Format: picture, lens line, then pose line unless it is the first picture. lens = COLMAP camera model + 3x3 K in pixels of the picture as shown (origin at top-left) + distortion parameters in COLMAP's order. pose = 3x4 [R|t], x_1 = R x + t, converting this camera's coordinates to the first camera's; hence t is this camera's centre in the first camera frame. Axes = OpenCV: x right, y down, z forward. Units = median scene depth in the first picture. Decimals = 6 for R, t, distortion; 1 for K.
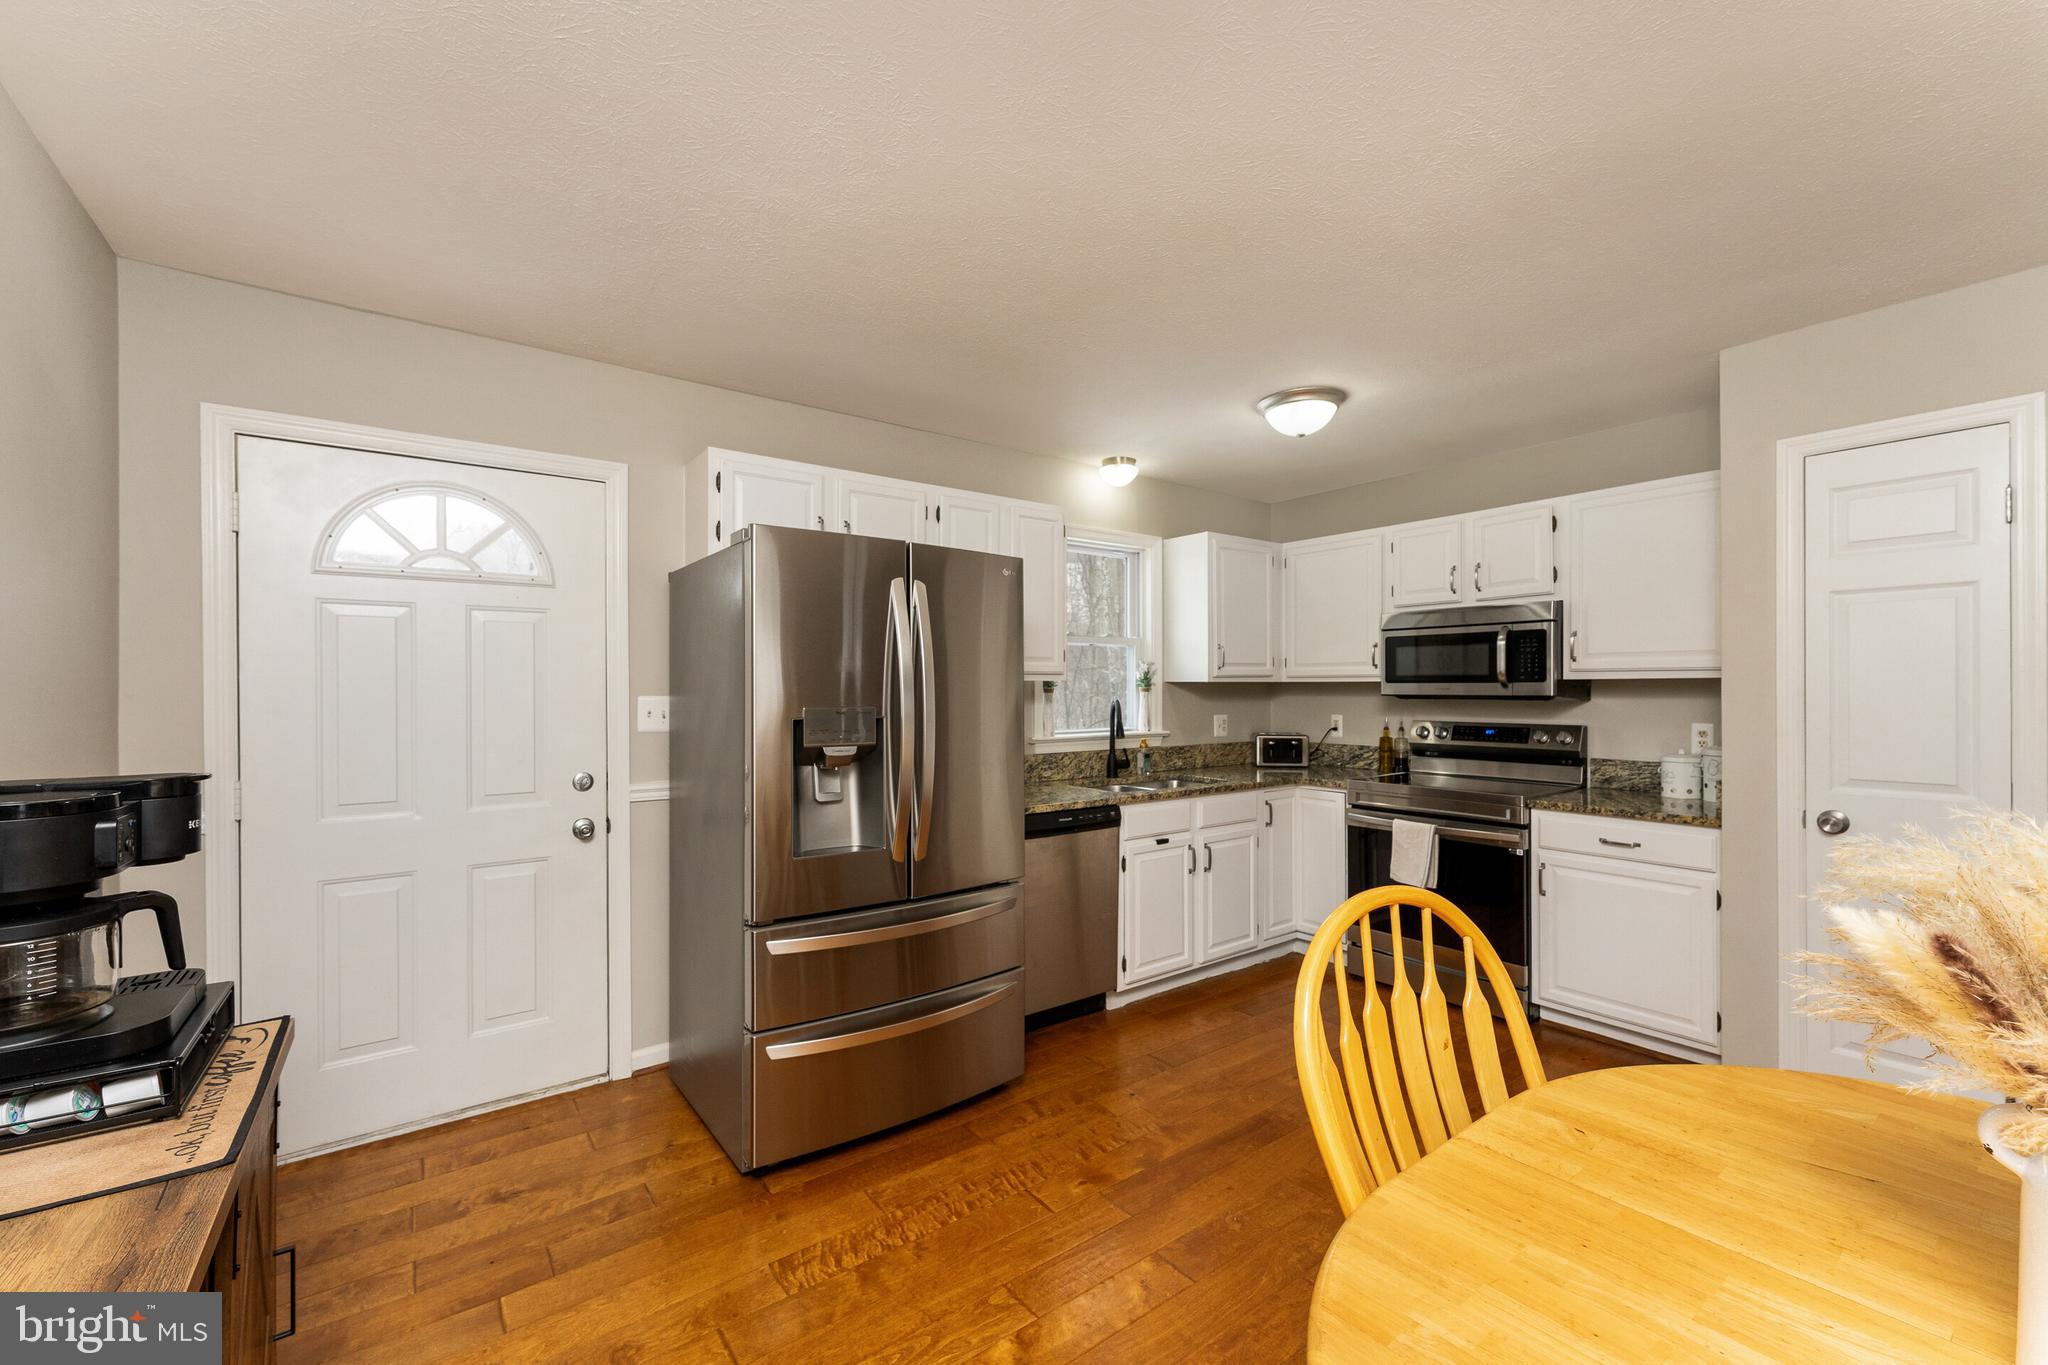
lens RADIAL K [[815.1, 0, 1027.2], [0, 815.1, 684.3], [0, 0, 1]] dist [0.000722, 0.000038]
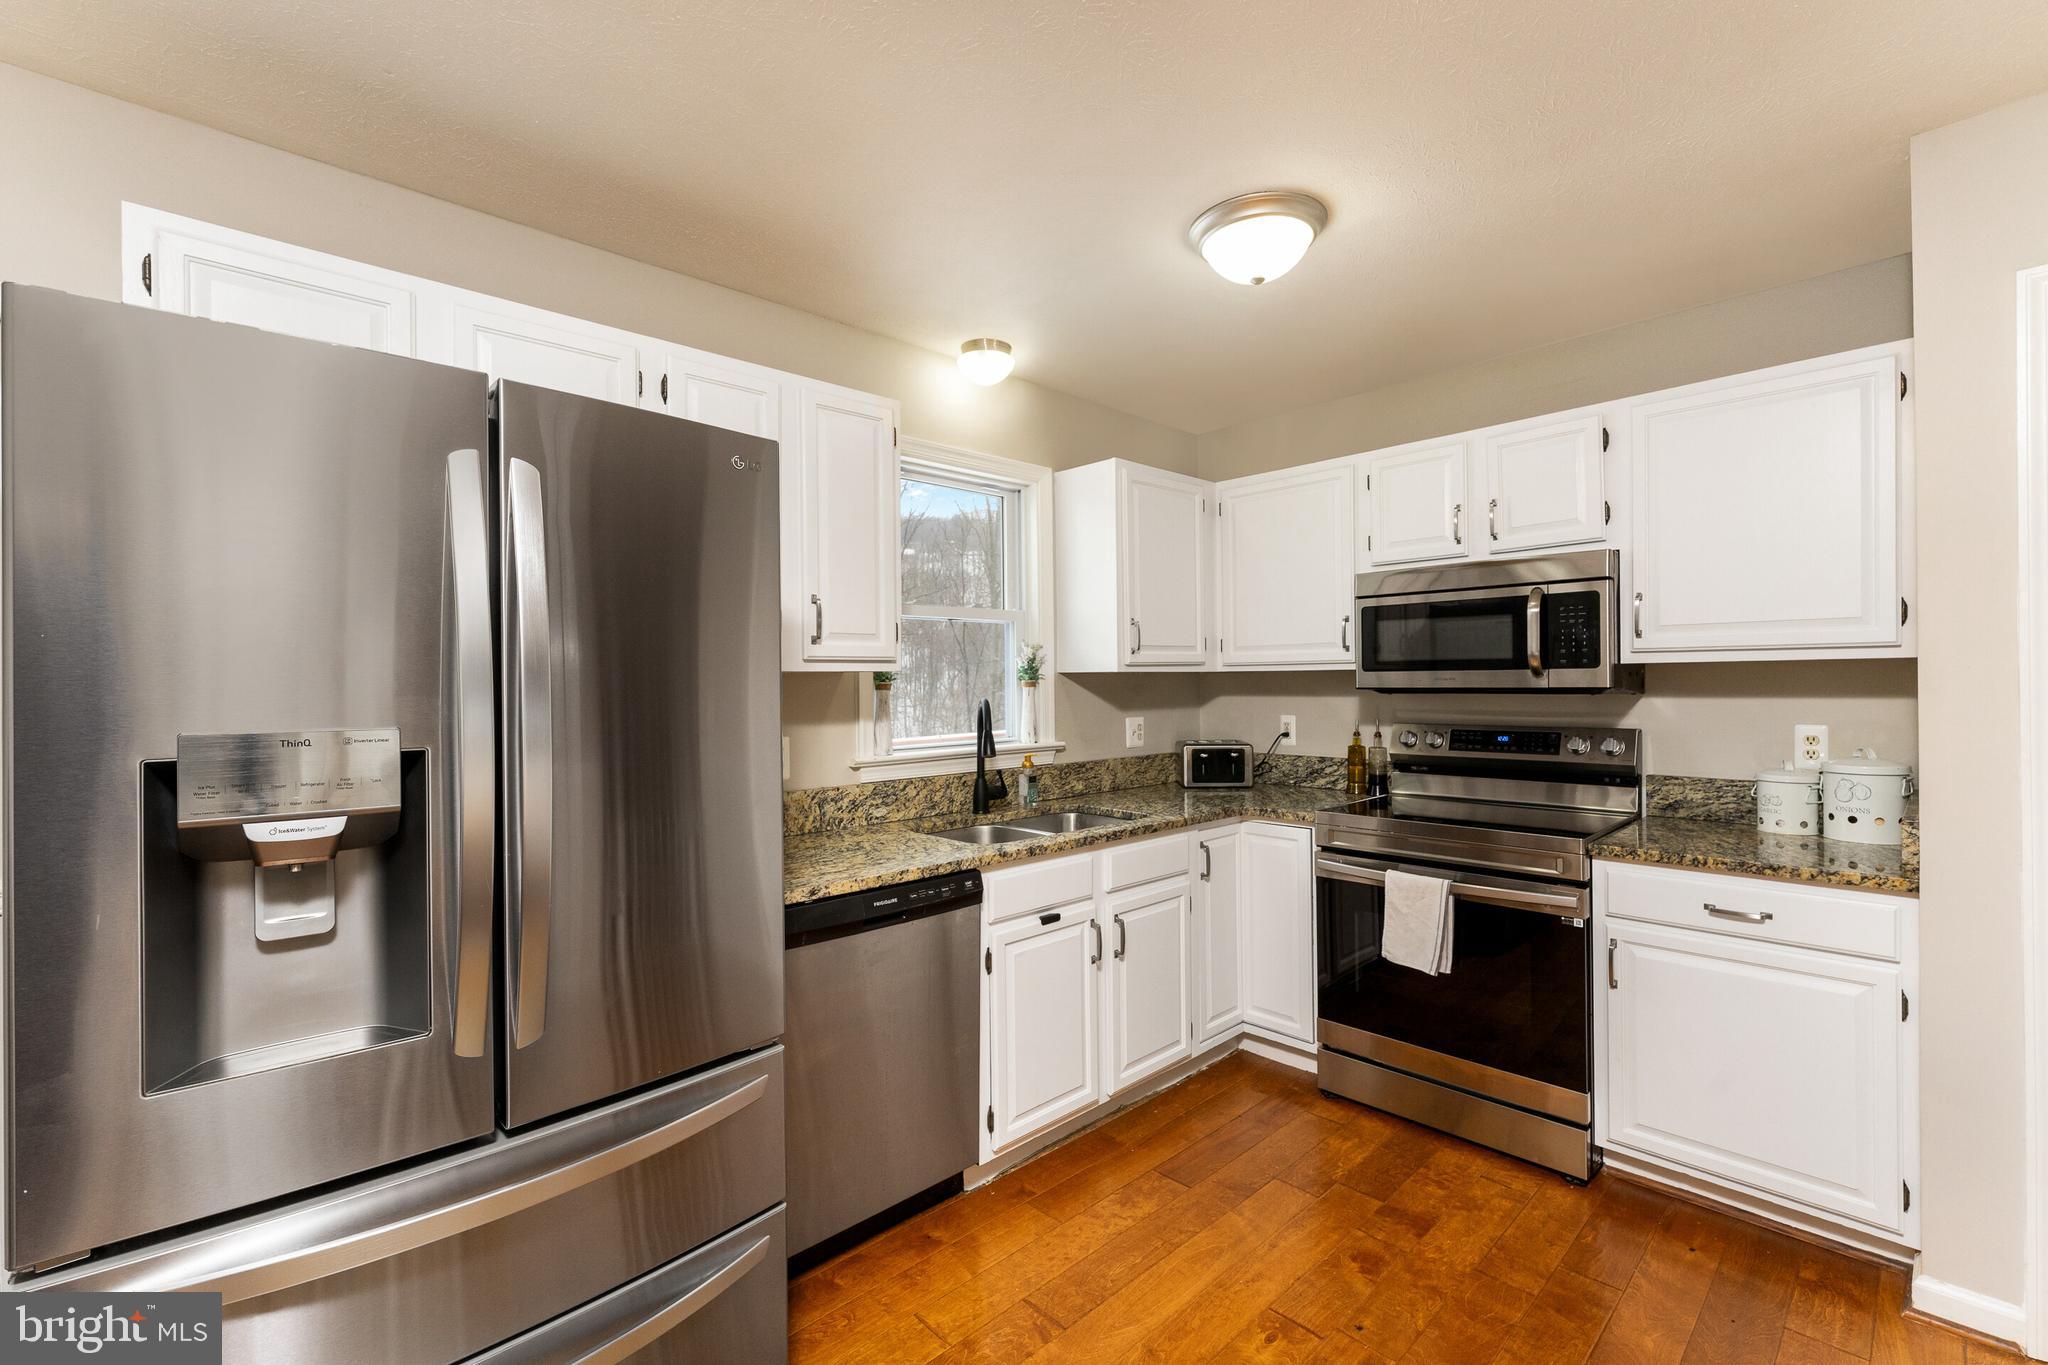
lens RADIAL K [[879.8, 0, 1024.0], [0, 879.8, 682.5], [0, 0, 1]] dist [-0.001604, -0.000128]
pose [[0.993616, -0.008655, 0.112483, 0.064551], [0.008101, 0.999953, 0.005381, 0.001638], [-0.112524, -0.004436, 0.993639, 0.293717]]
